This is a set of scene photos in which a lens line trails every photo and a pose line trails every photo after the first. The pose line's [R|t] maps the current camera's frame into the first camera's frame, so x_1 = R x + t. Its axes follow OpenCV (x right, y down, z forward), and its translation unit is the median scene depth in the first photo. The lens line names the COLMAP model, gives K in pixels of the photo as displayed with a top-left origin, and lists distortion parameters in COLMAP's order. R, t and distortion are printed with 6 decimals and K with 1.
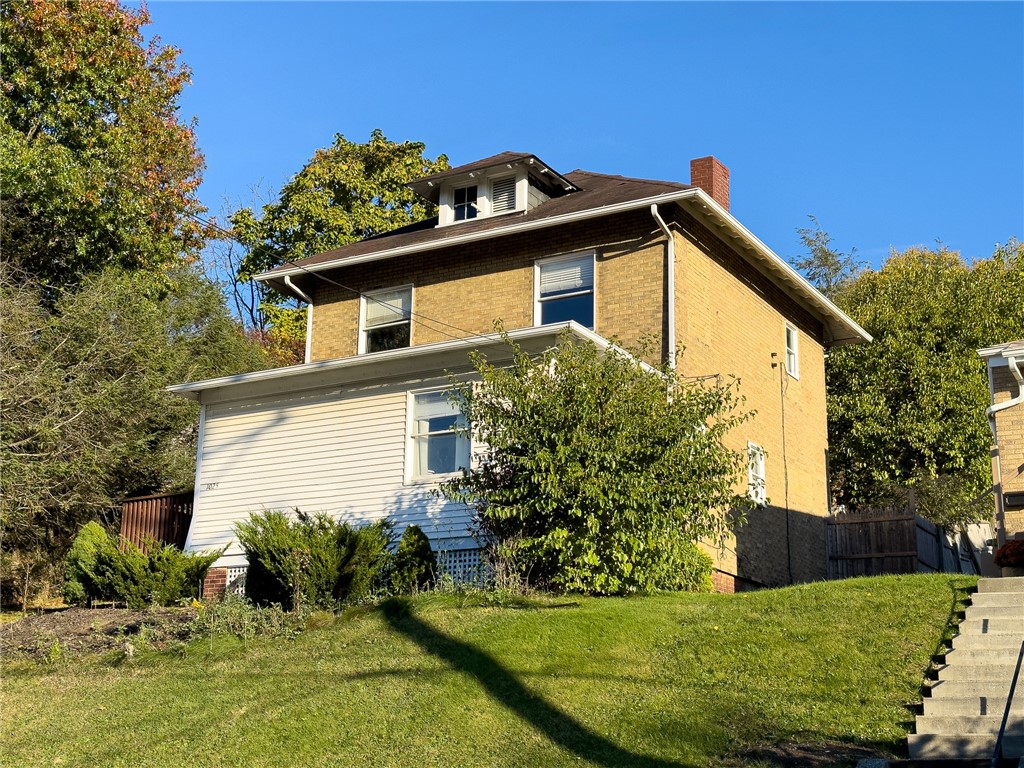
lens RADIAL K [[1438.4, 0, 512.2], [0, 1438.4, 384.0], [0, 0, 1]] dist [0.015666, 0.000000]
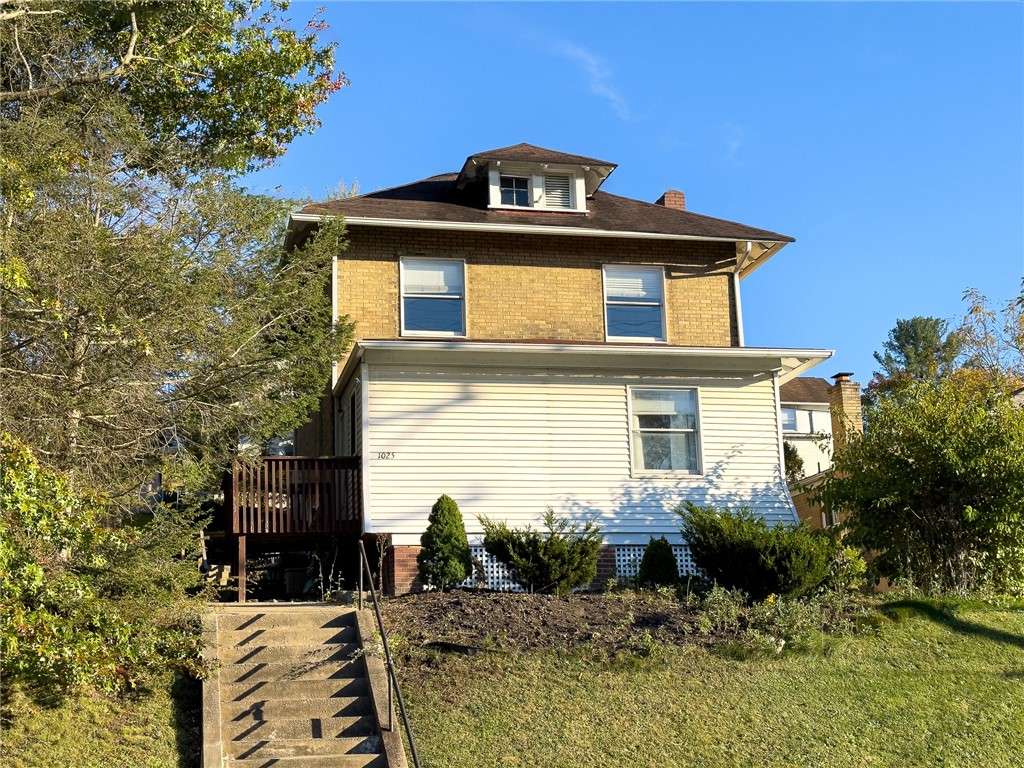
lens RADIAL K [[1438.4, 0, 511.3], [0, 1438.4, 384.5], [0, 0, 1]] dist [0.015666, 0.000000]
pose [[0.731497, 0.117394, 0.671663, -0.746986], [-0.137140, 0.990268, -0.023723, 0.036099], [-0.667911, -0.074759, 0.740477, 0.268563]]
